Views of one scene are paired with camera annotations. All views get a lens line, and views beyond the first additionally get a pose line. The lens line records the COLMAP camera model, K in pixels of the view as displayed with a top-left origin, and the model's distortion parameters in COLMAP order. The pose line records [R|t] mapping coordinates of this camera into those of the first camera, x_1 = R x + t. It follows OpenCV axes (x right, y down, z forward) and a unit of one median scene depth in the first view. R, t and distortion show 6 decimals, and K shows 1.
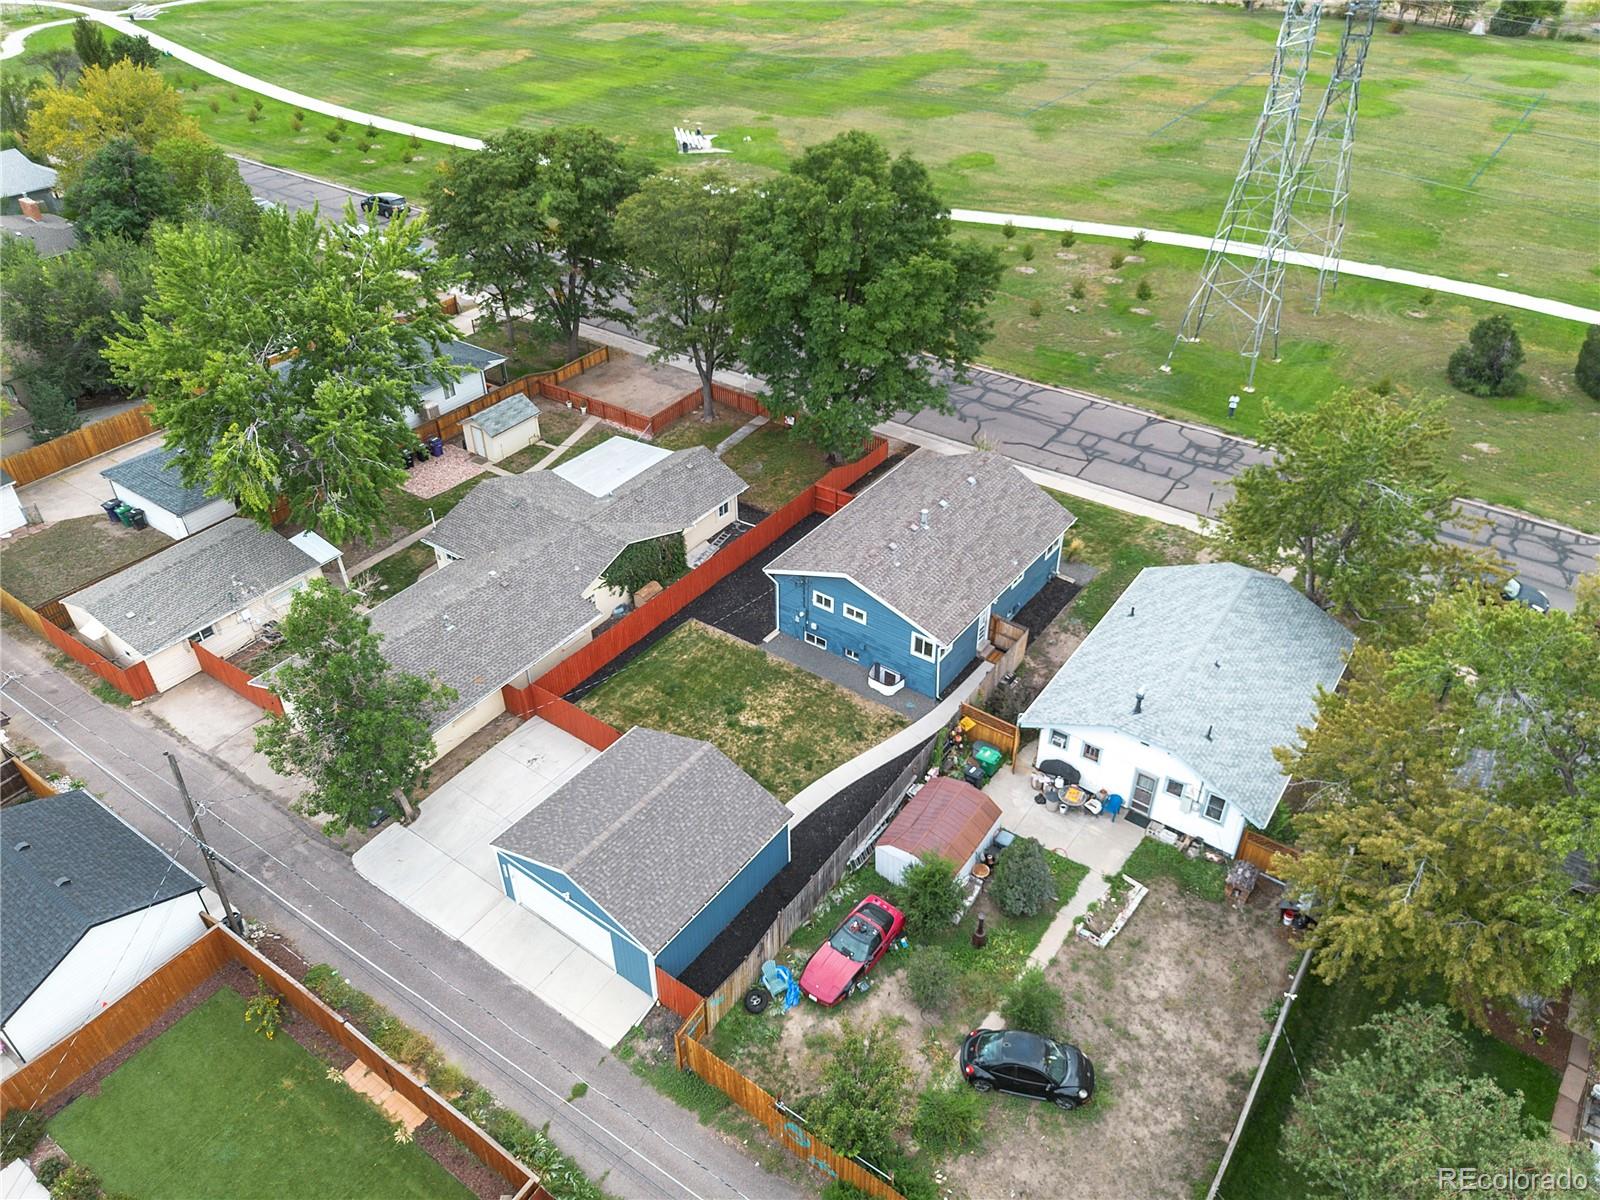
lens RADIAL K [[1144.3, 0, 798.5], [0, 1144.3, 591.9], [0, 0, 1]] dist [0.070940, -0.065314]
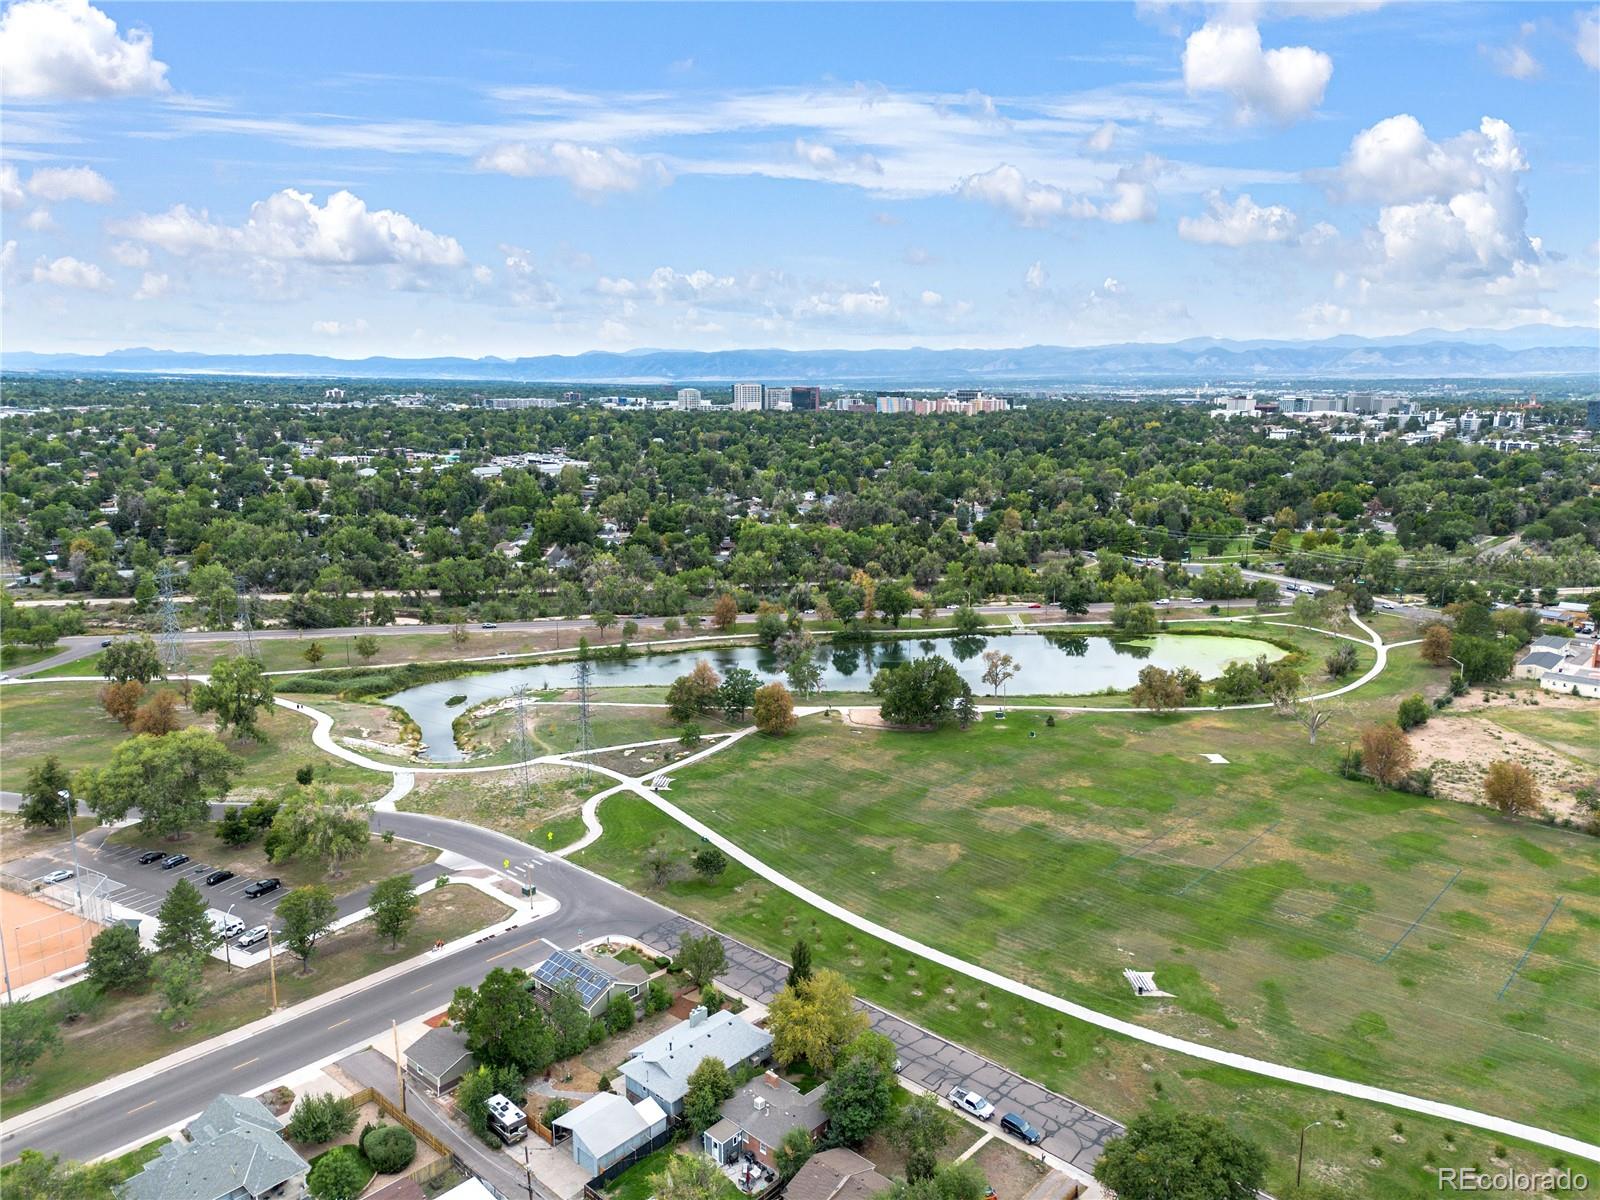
lens RADIAL K [[1144.3, 0, 800.8], [0, 1144.3, 577.7], [0, 0, 1]] dist [0.070940, -0.065314]
pose [[0.992177, 0.029040, -0.121416, -0.723938], [-0.079025, 0.899004, -0.430752, -0.426124], [0.096645, 0.436978, 0.894265, -0.998232]]
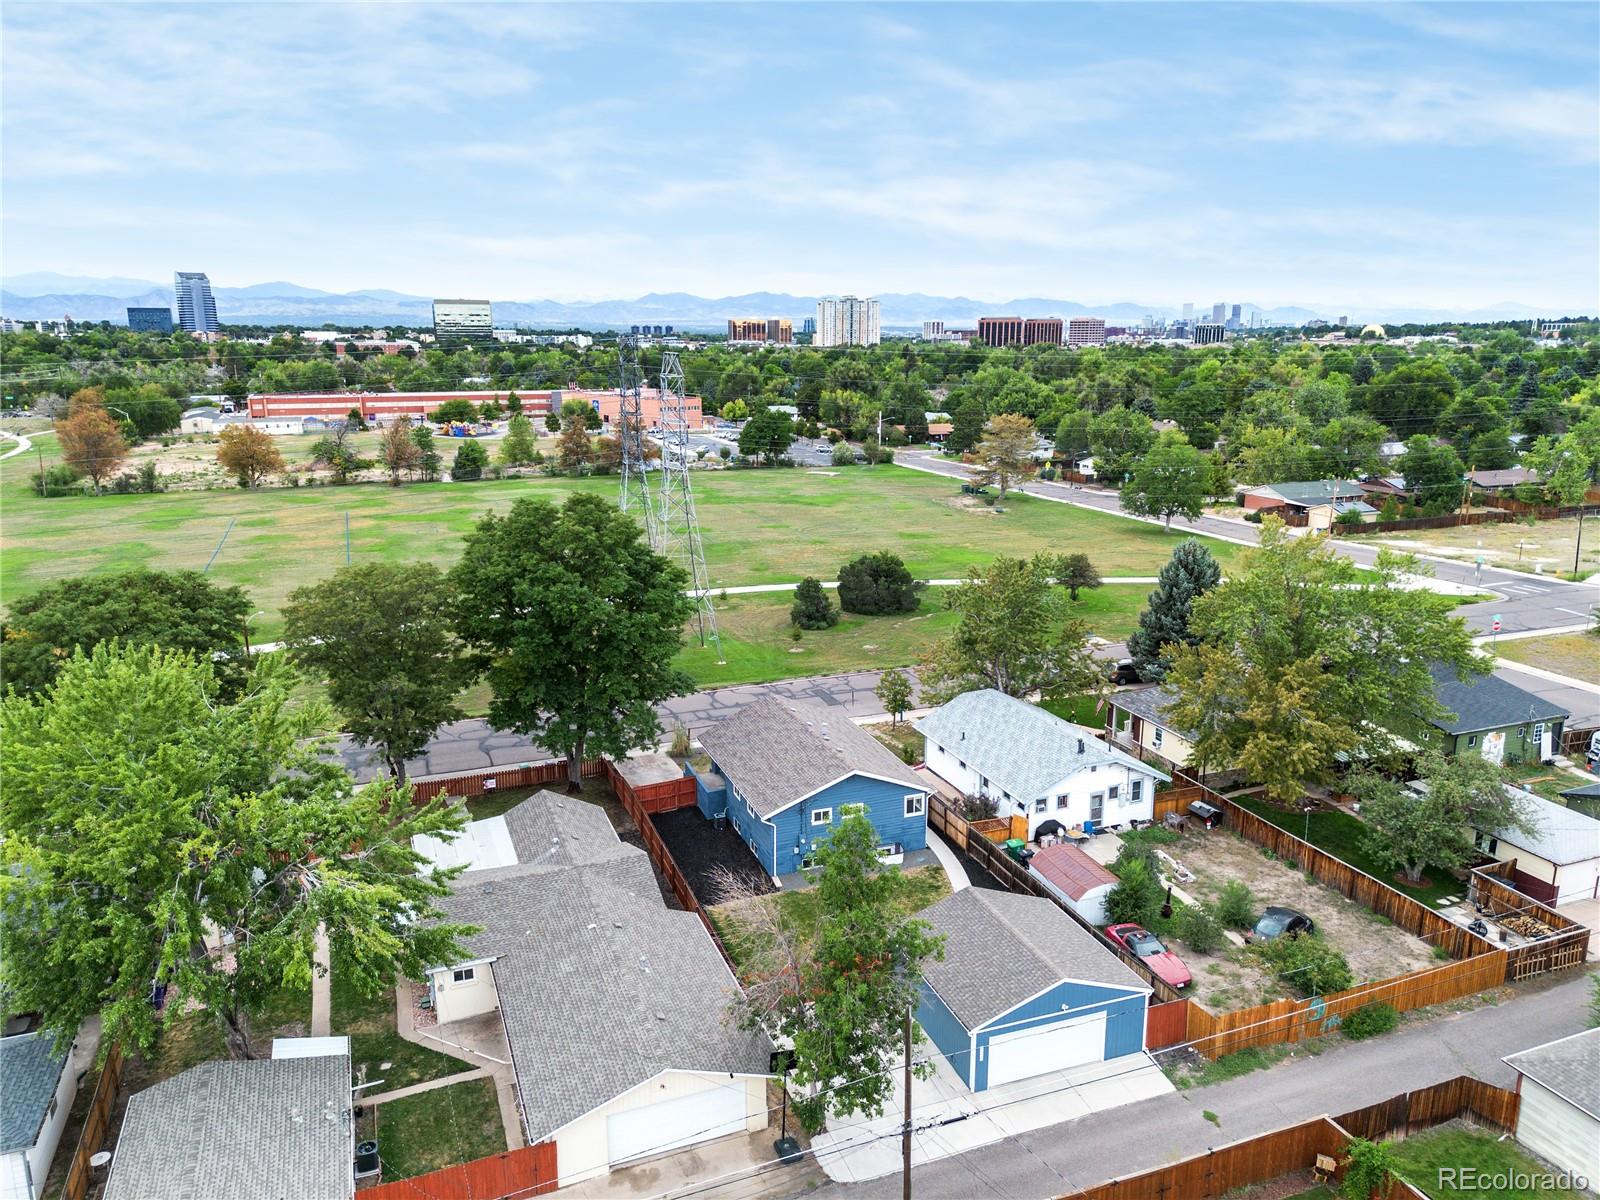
lens RADIAL K [[1144.3, 0, 811.7], [0, 1144.3, 593.0], [0, 0, 1]] dist [0.070940, -0.065314]
pose [[0.543885, -0.185341, 0.818436, -0.779786], [0.491945, 0.860556, -0.132039, -0.033217], [-0.679838, 0.474439, 0.559221, 0.242720]]
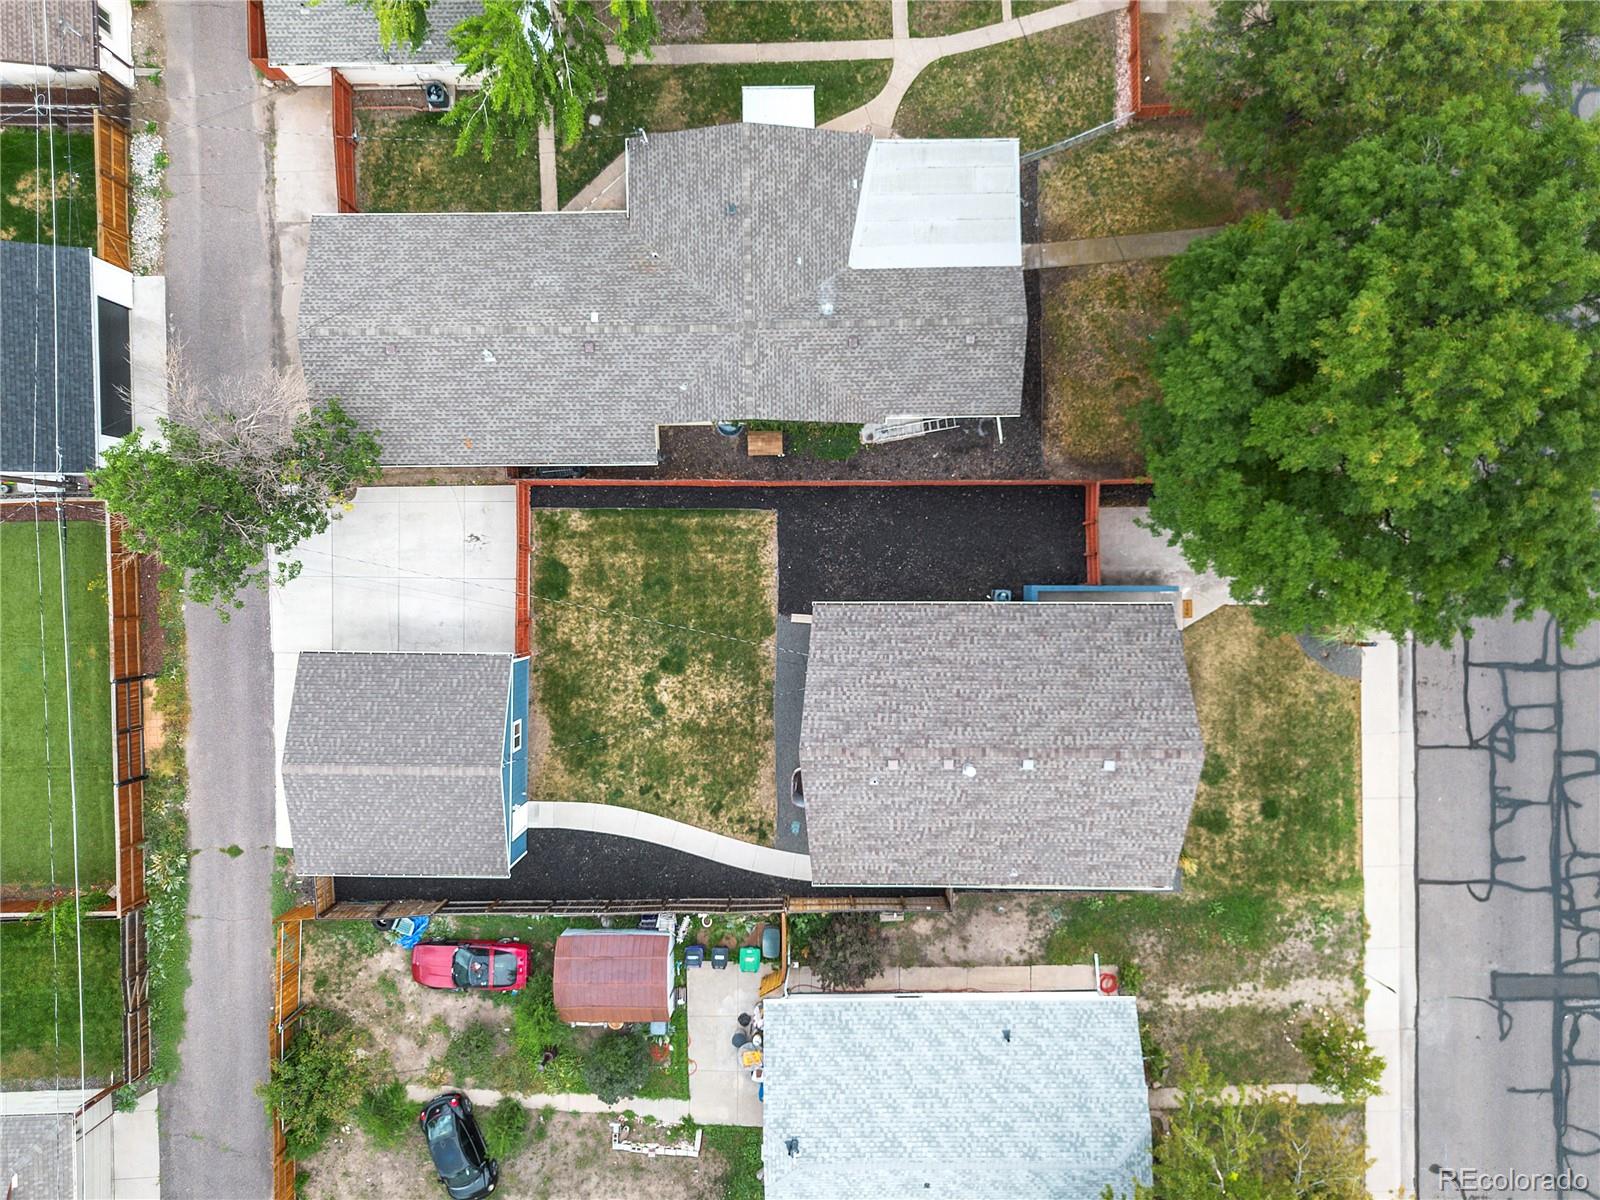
lens RADIAL K [[1144.3, 0, 800.8], [0, 1144.3, 600.9], [0, 0, 1]] dist [0.070940, -0.065314]
pose [[0.589190, 0.807846, 0.015481, -0.044243], [-0.467370, 0.325115, 0.822110, -0.581621], [0.659105, -0.491615, 0.569118, 0.519561]]
